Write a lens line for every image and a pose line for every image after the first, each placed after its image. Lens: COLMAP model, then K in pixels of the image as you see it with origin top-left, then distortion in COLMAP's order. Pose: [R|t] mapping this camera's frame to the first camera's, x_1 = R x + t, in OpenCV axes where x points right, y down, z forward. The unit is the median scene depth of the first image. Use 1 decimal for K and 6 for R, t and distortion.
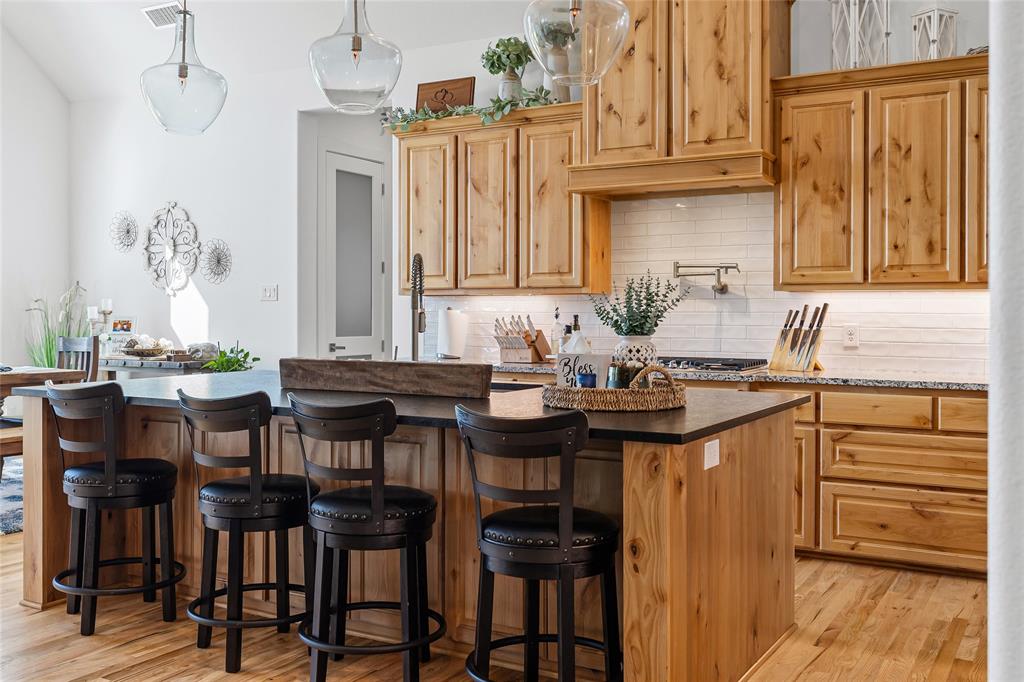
lens RADIAL K [[984.3, 0, 504.6], [0, 984.3, 316.5], [0, 0, 1]] dist [0.008158, 0.000000]
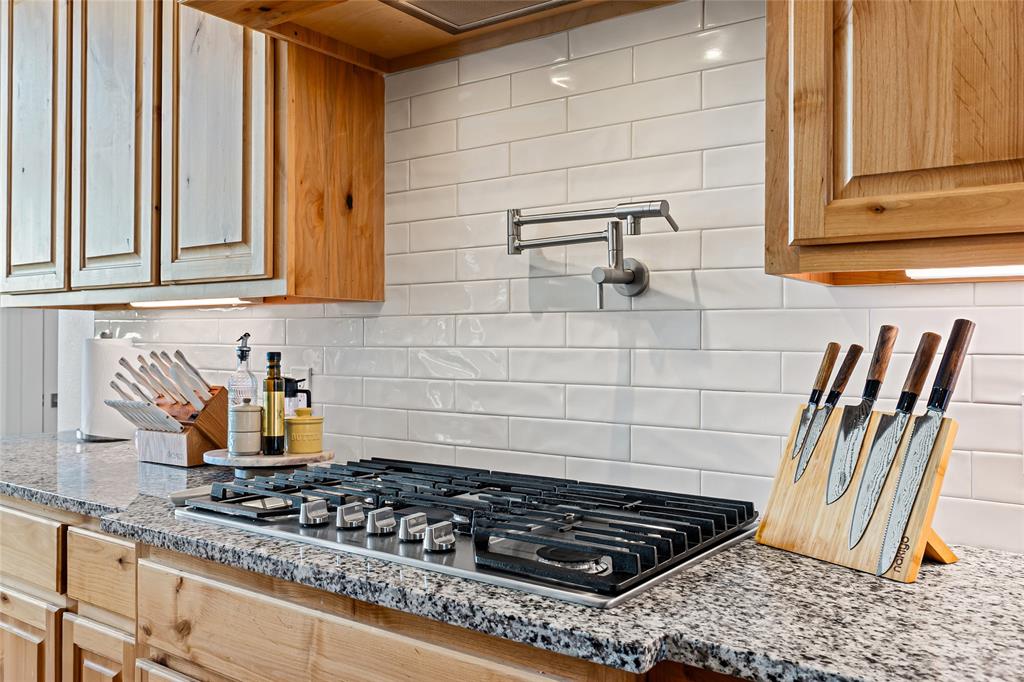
lens RADIAL K [[848.4, 0, 509.2], [0, 848.4, 331.1], [0, 0, 1]] dist [0.003513, -0.011741]
pose [[0.994993, 0.004526, -0.099847, 0.211239], [-0.006217, 0.999842, -0.016631, -0.005266], [0.099756, 0.017169, 0.994864, 0.709368]]
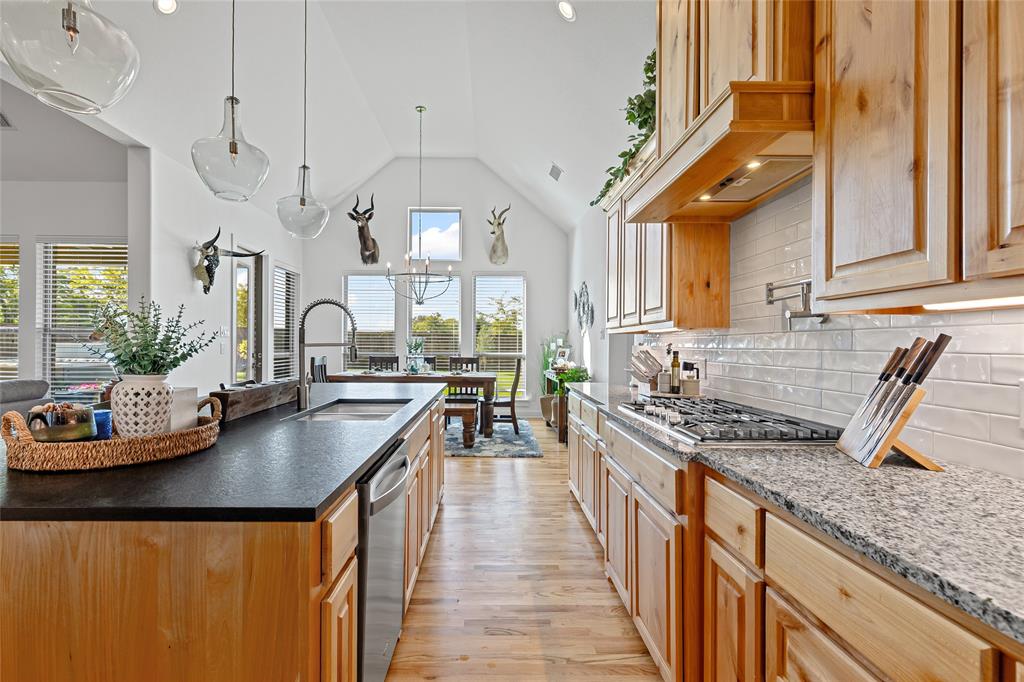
lens RADIAL K [[464.8, 0, 492.5], [0, 464.8, 347.7], [0, 0, 1]] dist [0.006991, -0.001340]
pose [[0.515176, 0.008079, -0.857047, 0.386111], [-0.009477, 0.999948, 0.003730, -0.005200], [0.857032, 0.006201, 0.515225, 0.652904]]
